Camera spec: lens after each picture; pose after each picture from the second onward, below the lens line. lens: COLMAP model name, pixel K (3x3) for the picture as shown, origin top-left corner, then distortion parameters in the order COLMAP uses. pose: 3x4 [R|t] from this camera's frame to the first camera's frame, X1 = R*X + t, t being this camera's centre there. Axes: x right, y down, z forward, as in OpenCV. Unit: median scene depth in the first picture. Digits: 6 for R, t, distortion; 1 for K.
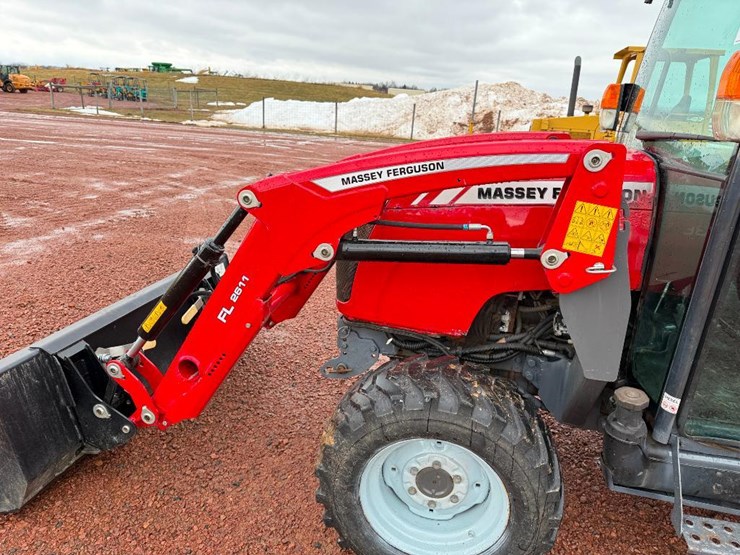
lens RADIAL K [[521.2, 0, 370.0], [0, 521.2, 277.5], [0, 0, 1]] dist [0.041916, -0.047842]
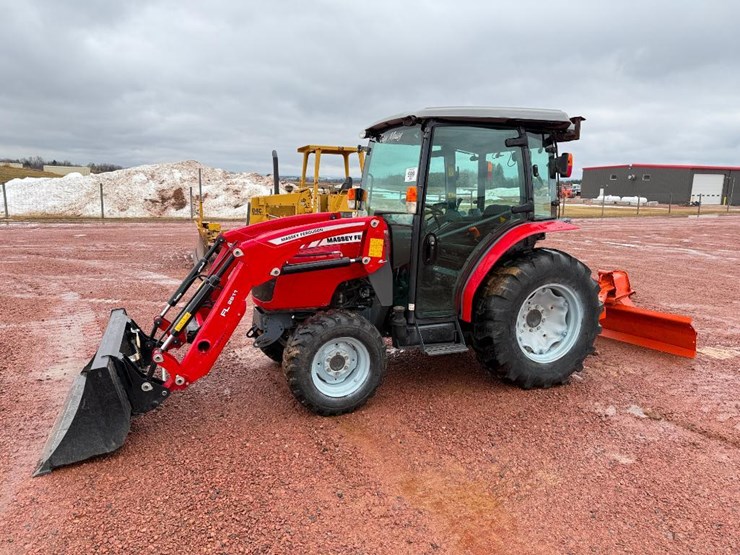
lens RADIAL K [[520.8, 0, 370.2], [0, 520.8, 282.9], [0, 0, 1]] dist [0.104504, -0.167812]
pose [[0.827030, -0.138728, 0.544771, -0.915009], [0.202994, 0.977384, -0.059276, 0.198545], [-0.524228, 0.159608, 0.836487, -1.009208]]
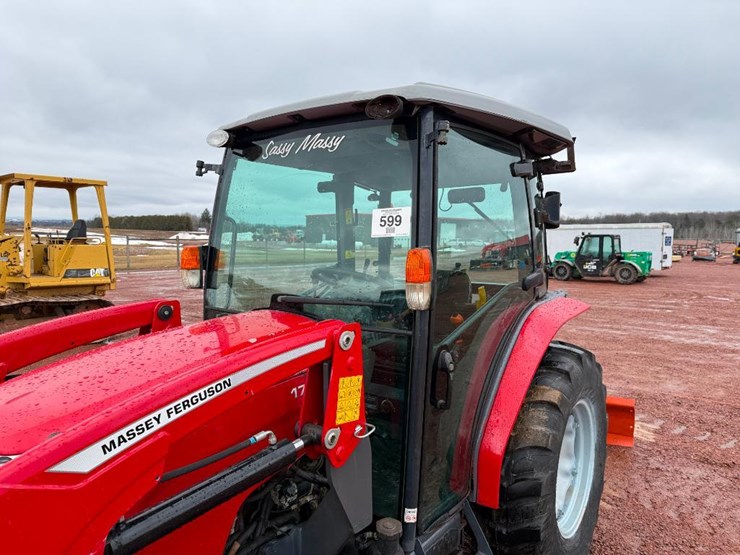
lens RADIAL K [[514.5, 0, 370.0], [0, 514.5, 277.5], [0, 0, 1]] dist [0.081441, -0.105890]
pose [[0.440371, -0.118145, 0.890009, -0.409329], [0.292185, 0.956199, -0.017641, -0.250552], [-0.848941, 0.267816, 0.455602, 0.328523]]
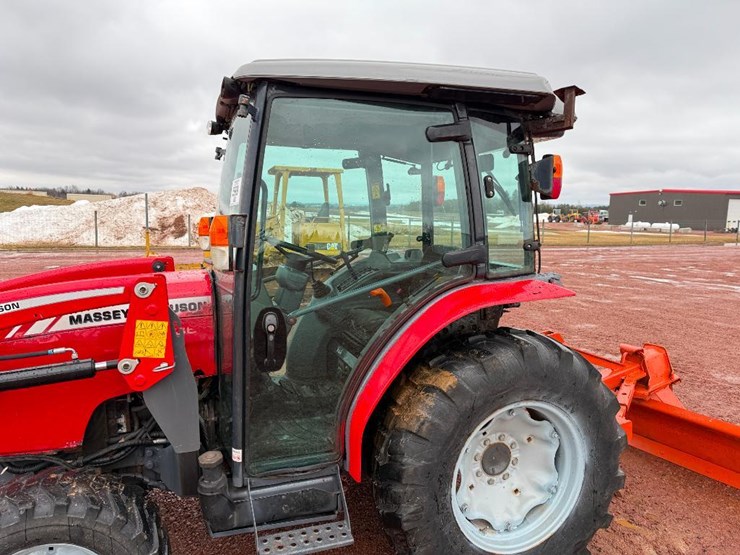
lens RADIAL K [[521.2, 0, 370.0], [0, 521.2, 277.5], [0, 0, 1]] dist [0.041916, -0.047842]
pose [[0.854378, -0.103667, 0.509206, 0.190273], [0.193408, 0.972938, -0.126436, 0.026294], [-0.482318, 0.206508, 0.851307, -0.361081]]
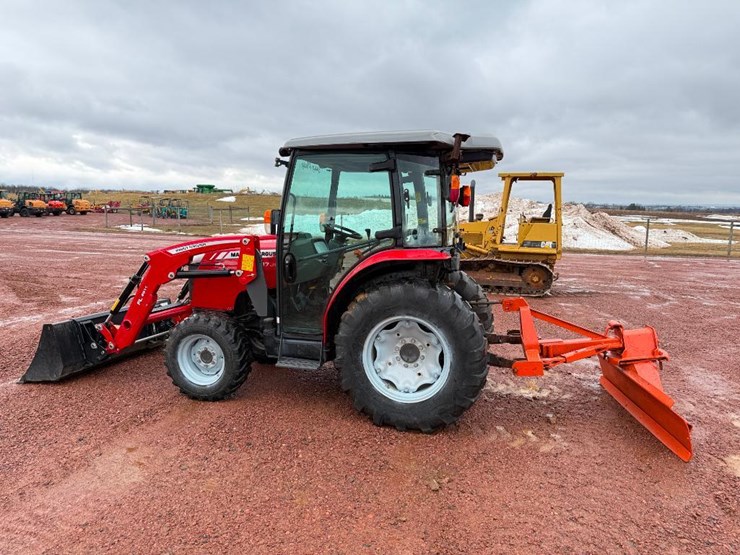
lens RADIAL K [[520.8, 0, 370.2], [0, 520.8, 282.9], [0, 0, 1]] dist [0.104504, -0.167812]
pose [[0.997370, -0.023575, -0.068534, 1.112796], [0.010332, 0.982207, -0.187516, 0.506736], [0.071735, 0.186314, 0.979868, -1.622845]]
